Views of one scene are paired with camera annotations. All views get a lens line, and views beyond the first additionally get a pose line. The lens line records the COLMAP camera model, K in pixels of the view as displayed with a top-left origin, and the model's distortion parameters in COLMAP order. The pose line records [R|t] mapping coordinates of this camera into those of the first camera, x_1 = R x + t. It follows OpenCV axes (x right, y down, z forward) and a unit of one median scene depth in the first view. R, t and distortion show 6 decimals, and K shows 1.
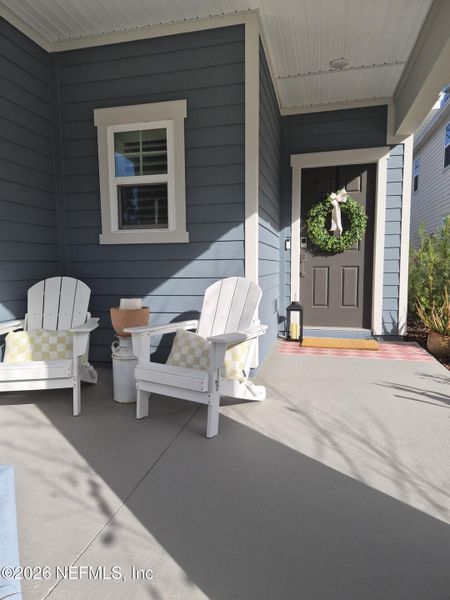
lens RADIAL K [[391.3, 0, 225.0], [0, 391.3, 314.6], [0, 0, 1]] dist [0.005063, -0.024499]
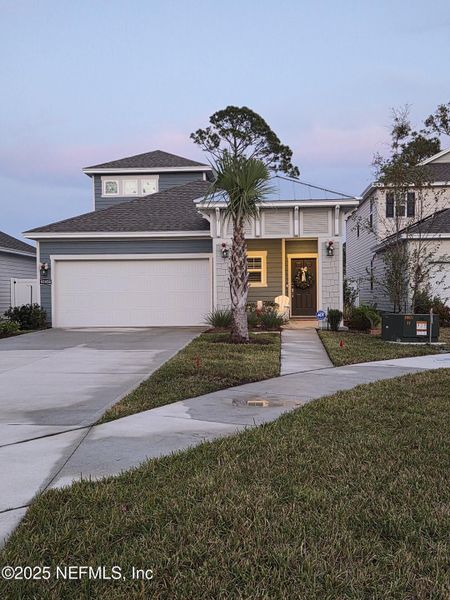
lens RADIAL K [[782.8, 0, 225.0], [0, 782.8, 300.0], [0, 0, 1]] dist [-0.001058, -0.008036]
pose [[0.982321, 0.002108, 0.187191, -1.873689], [0.022116, 0.991627, -0.127223, 0.881865], [-0.185892, 0.129114, 0.974050, -6.163889]]
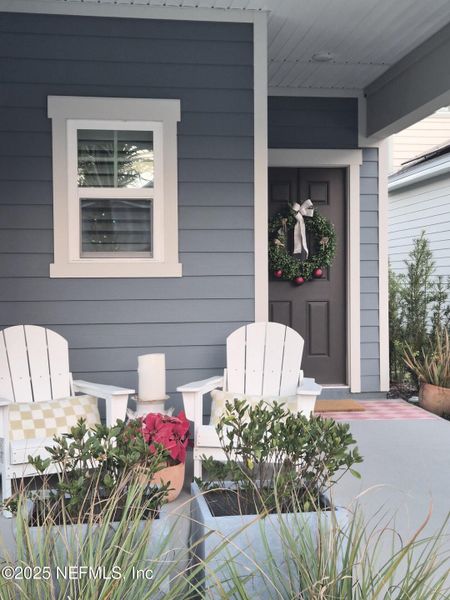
lens RADIAL K [[782.8, 0, 225.0], [0, 782.8, 300.0], [0, 0, 1]] dist [-0.001058, -0.008036]
pose [[0.927875, -0.009195, 0.372779, -0.572566], [0.048952, 0.994048, -0.097326, 0.013765], [-0.369665, 0.108555, 0.922802, -0.429855]]
